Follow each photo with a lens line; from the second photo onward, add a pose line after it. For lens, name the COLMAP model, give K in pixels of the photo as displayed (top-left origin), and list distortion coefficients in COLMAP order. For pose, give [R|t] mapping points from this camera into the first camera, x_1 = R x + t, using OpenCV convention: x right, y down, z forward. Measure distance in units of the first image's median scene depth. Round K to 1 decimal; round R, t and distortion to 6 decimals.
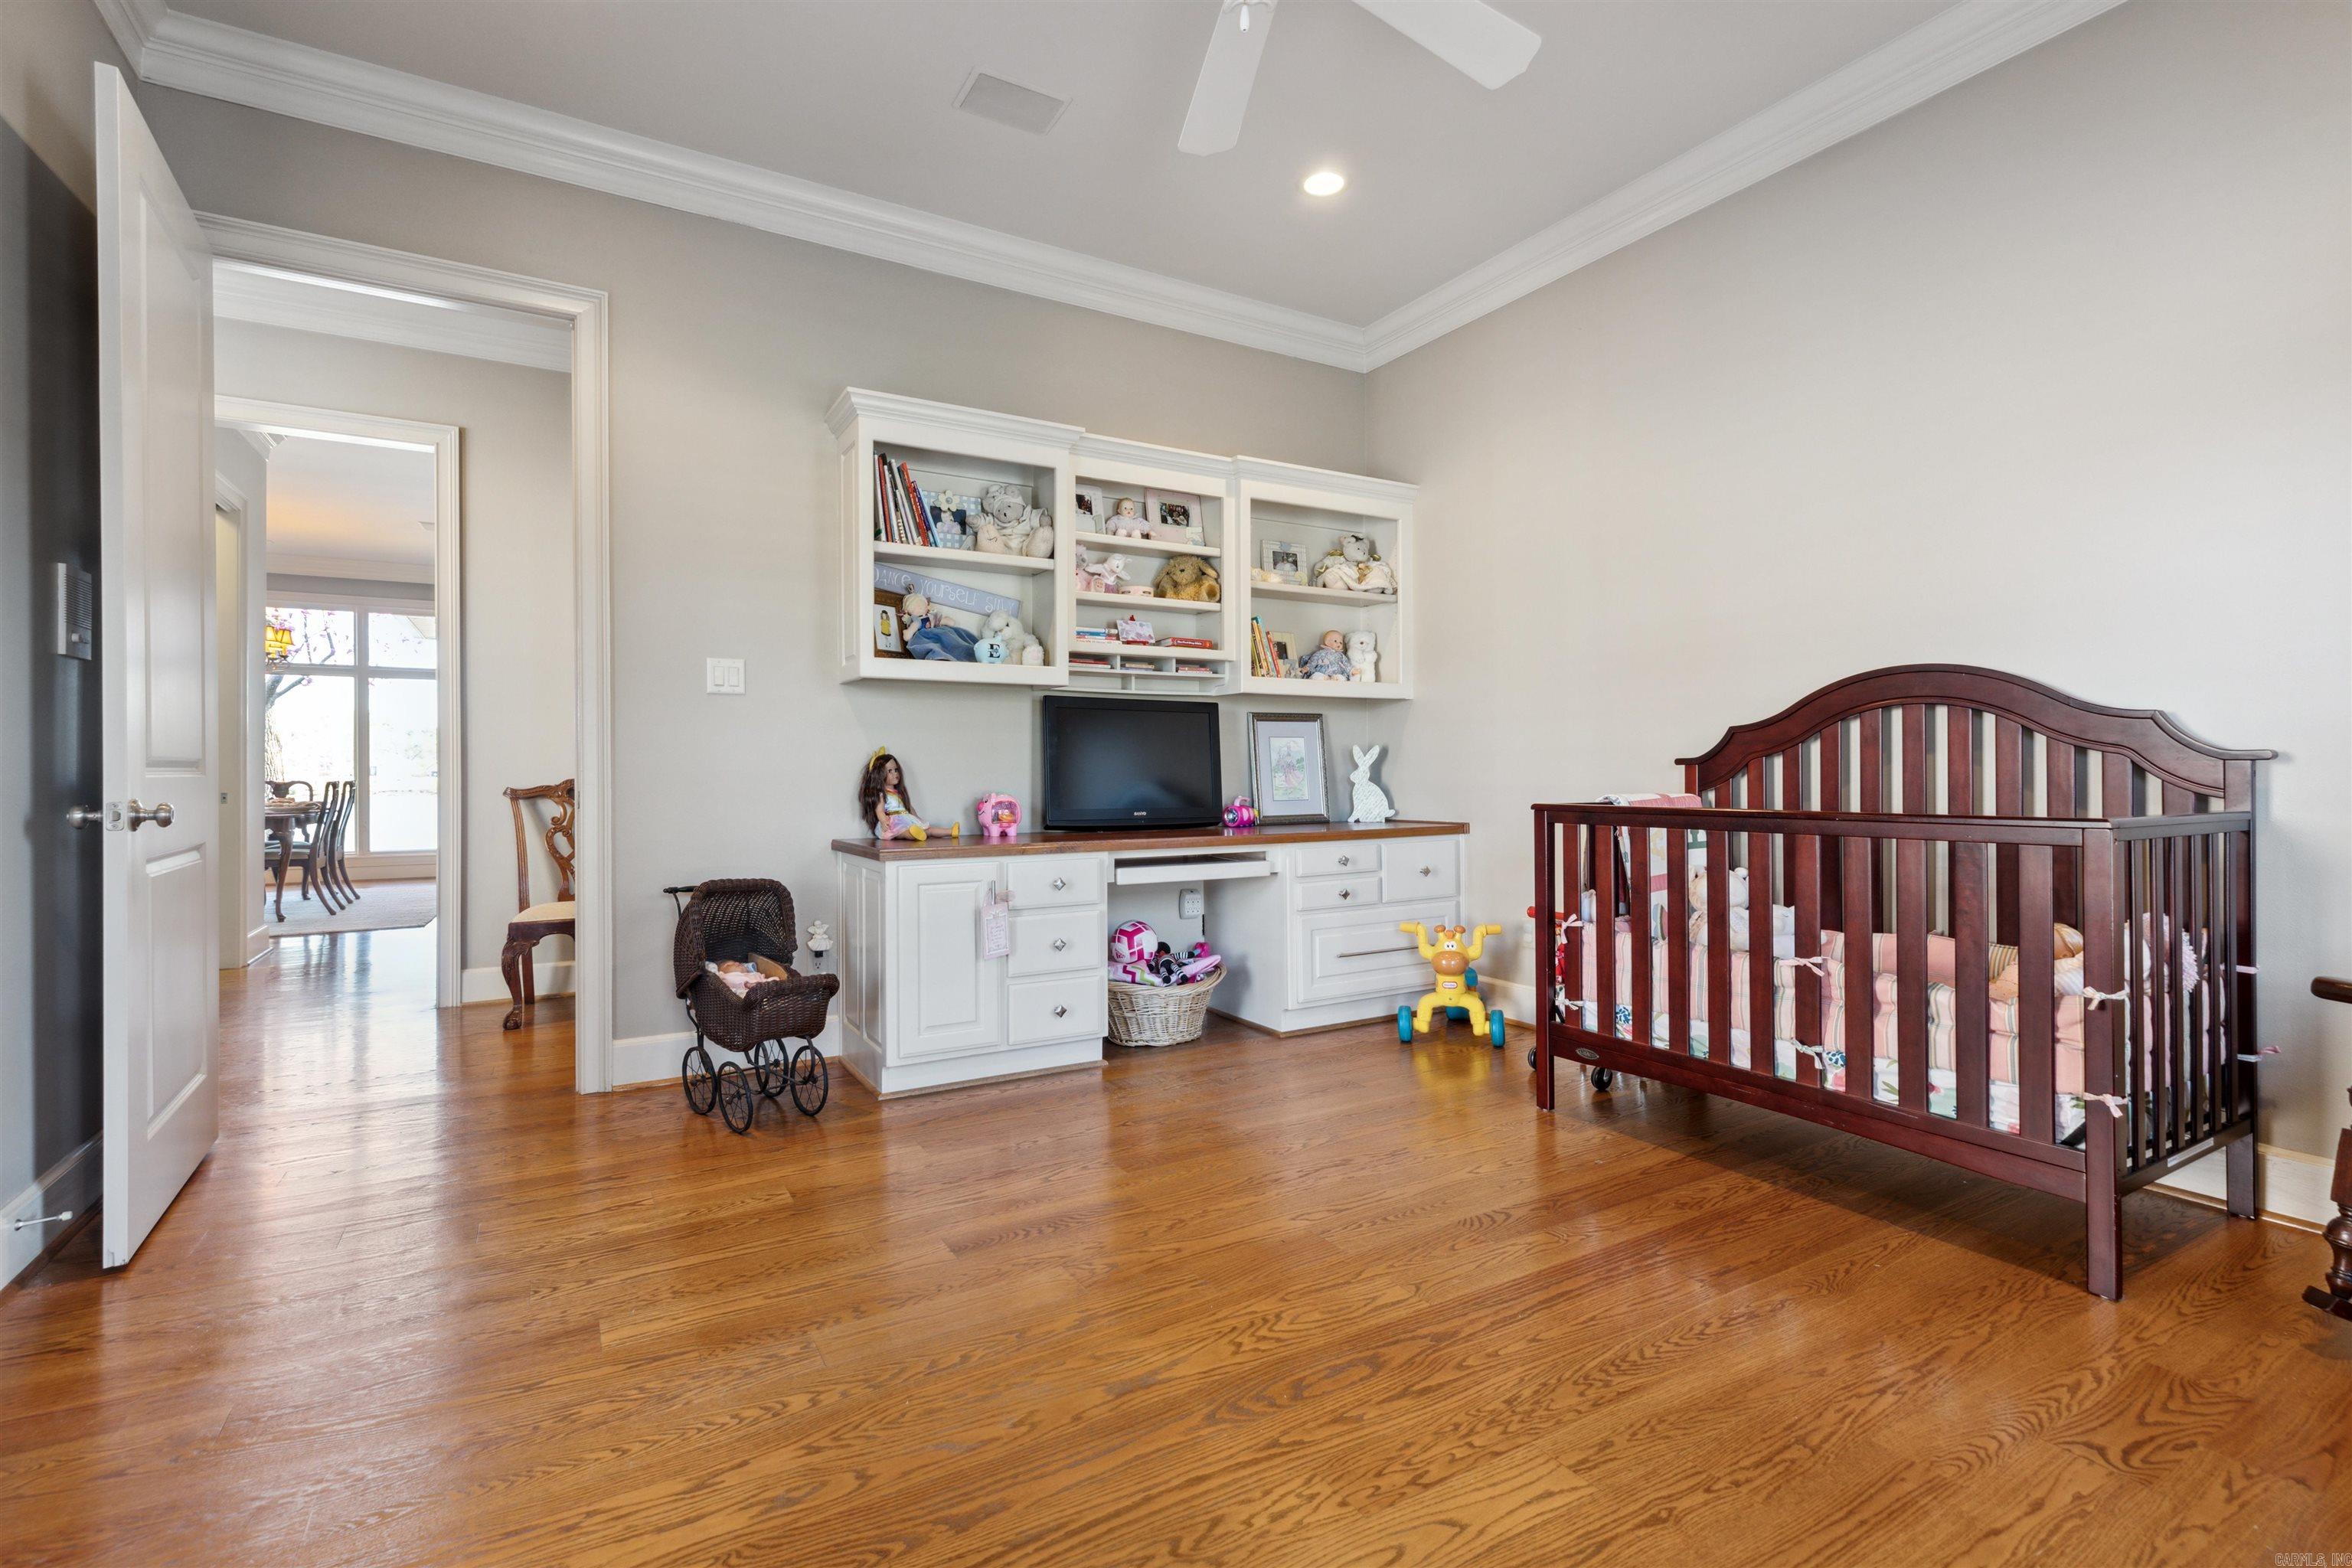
lens RADIAL K [[1071.5, 0, 1176.6], [0, 1071.5, 774.5], [0, 0, 1]] dist [0.001762, 0.000897]
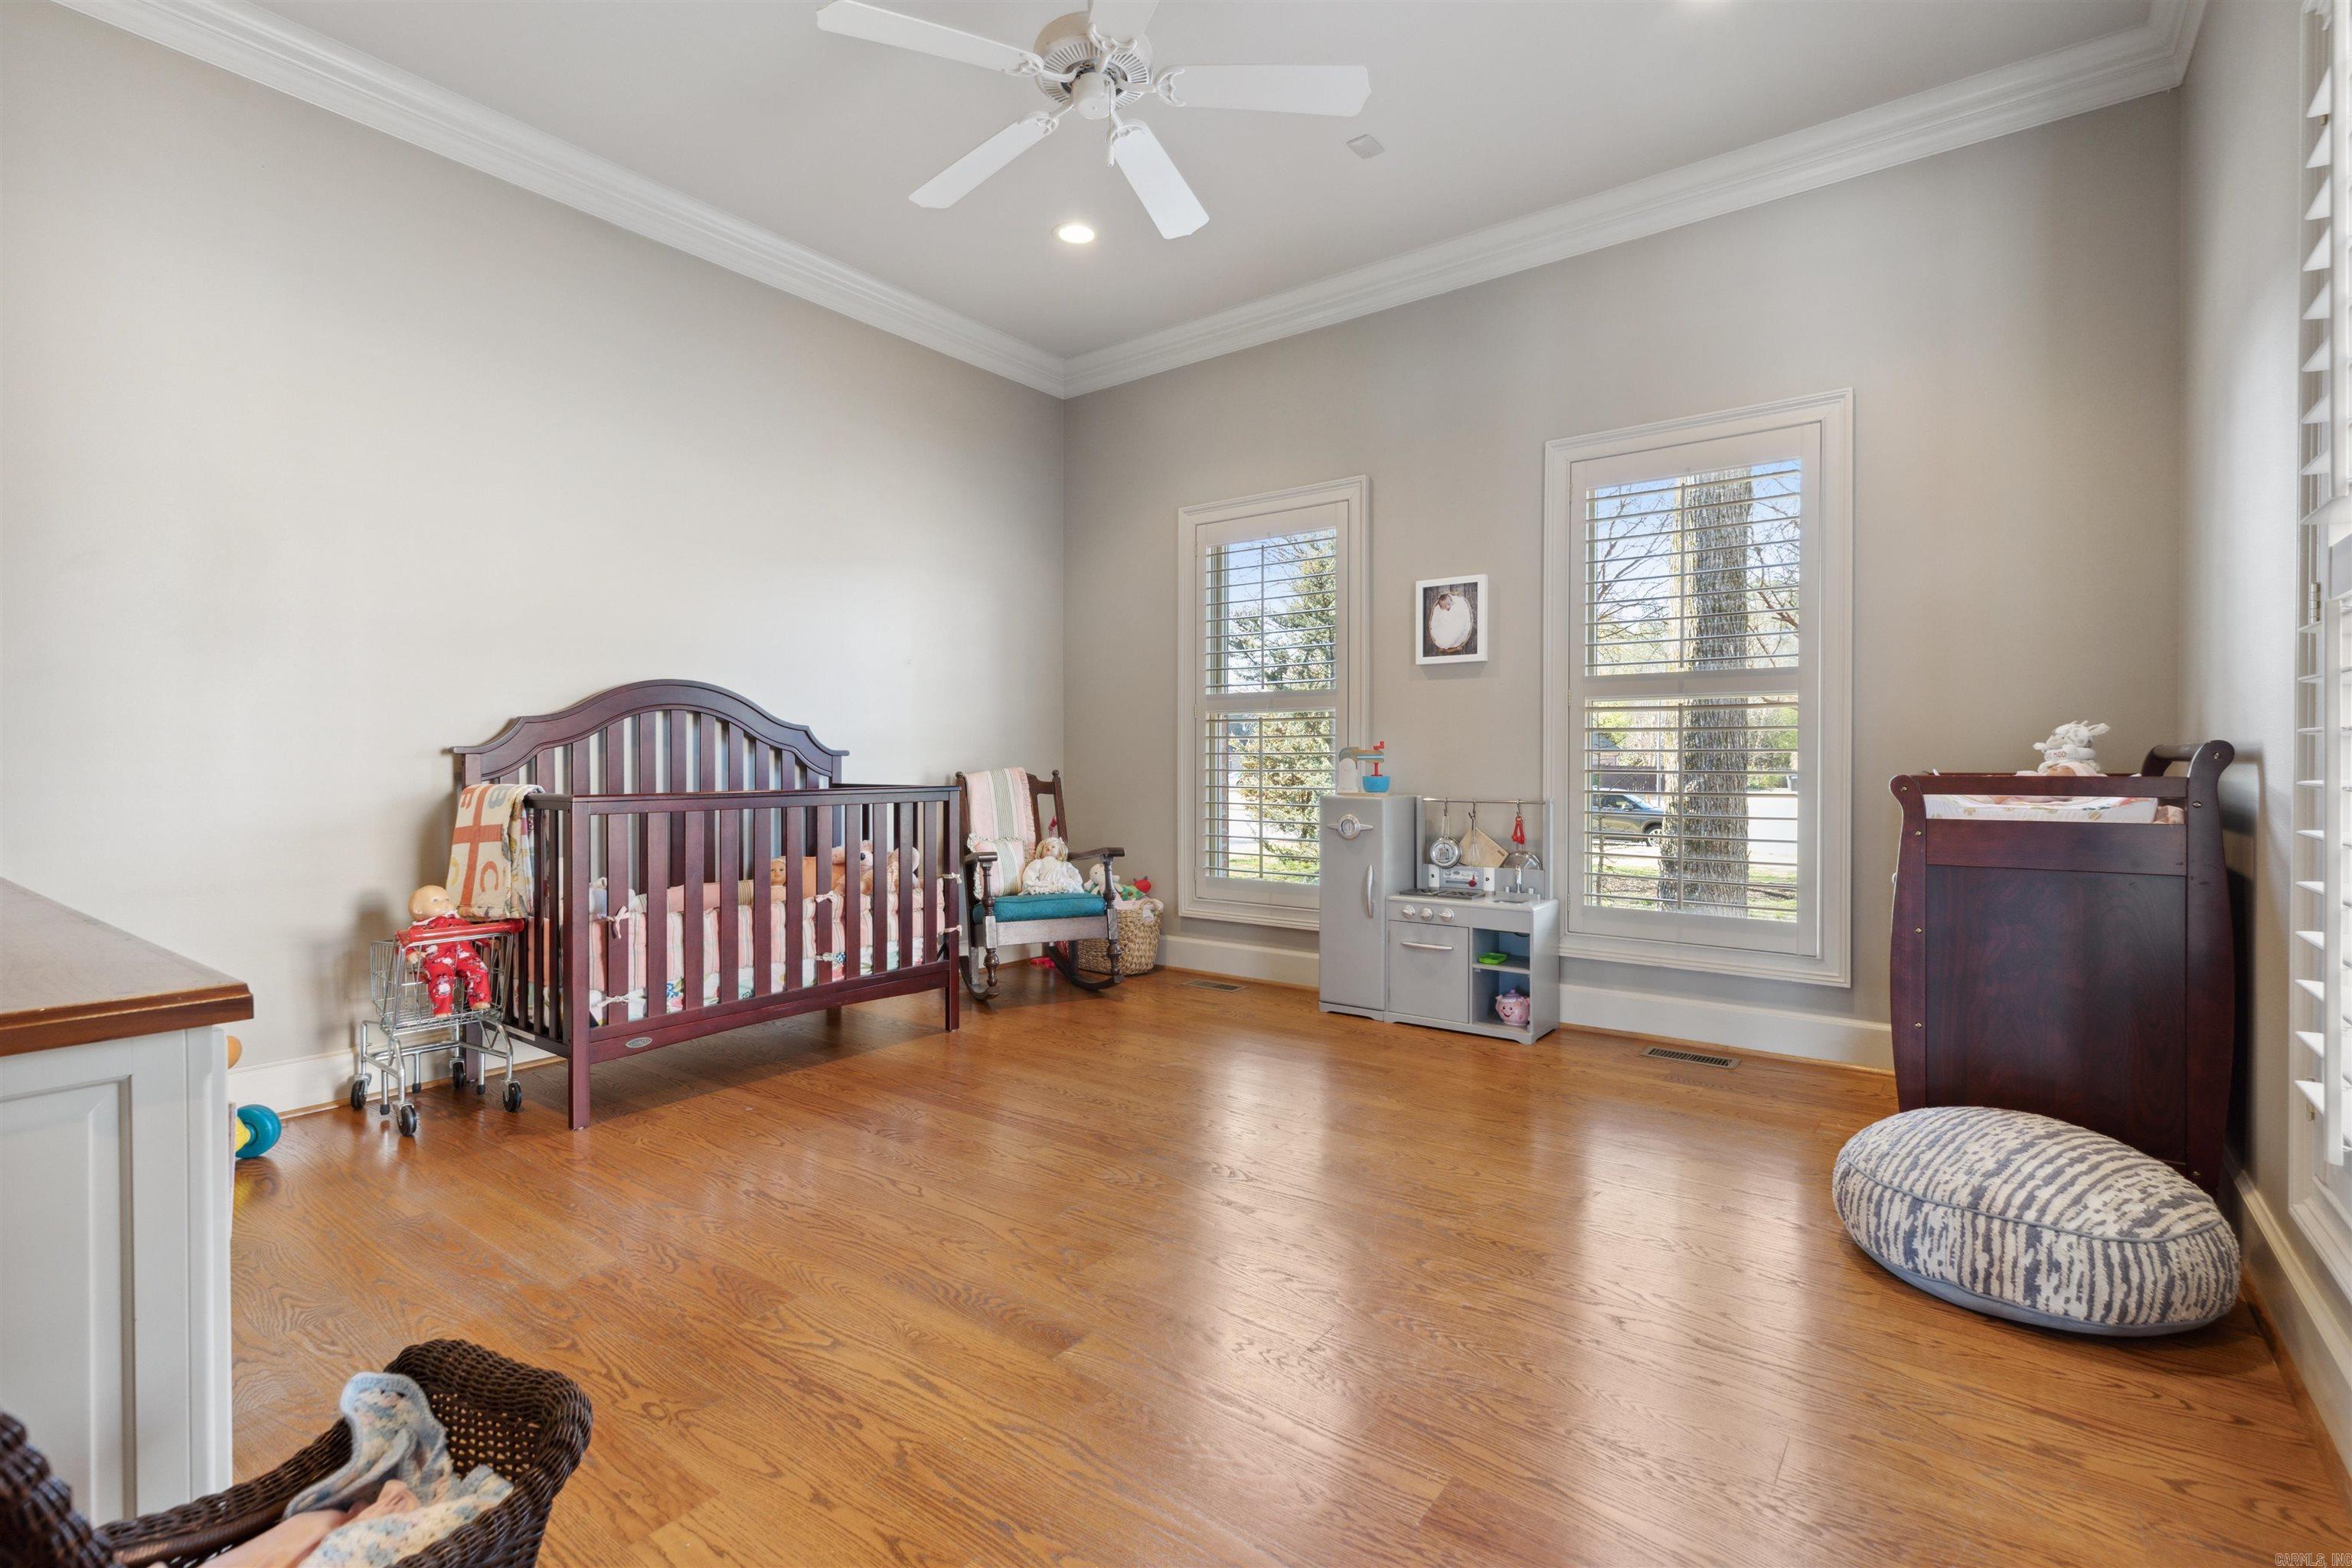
lens RADIAL K [[1116.9, 0, 1167.1], [0, 1116.9, 772.8], [0, 0, 1]] dist [0.001511, 0.000218]
pose [[-0.390694, -0.005351, 0.920505, -0.856288], [0.001442, 0.999978, 0.006425, 0.004324], [-0.920519, 0.003837, -0.390678, 1.067083]]
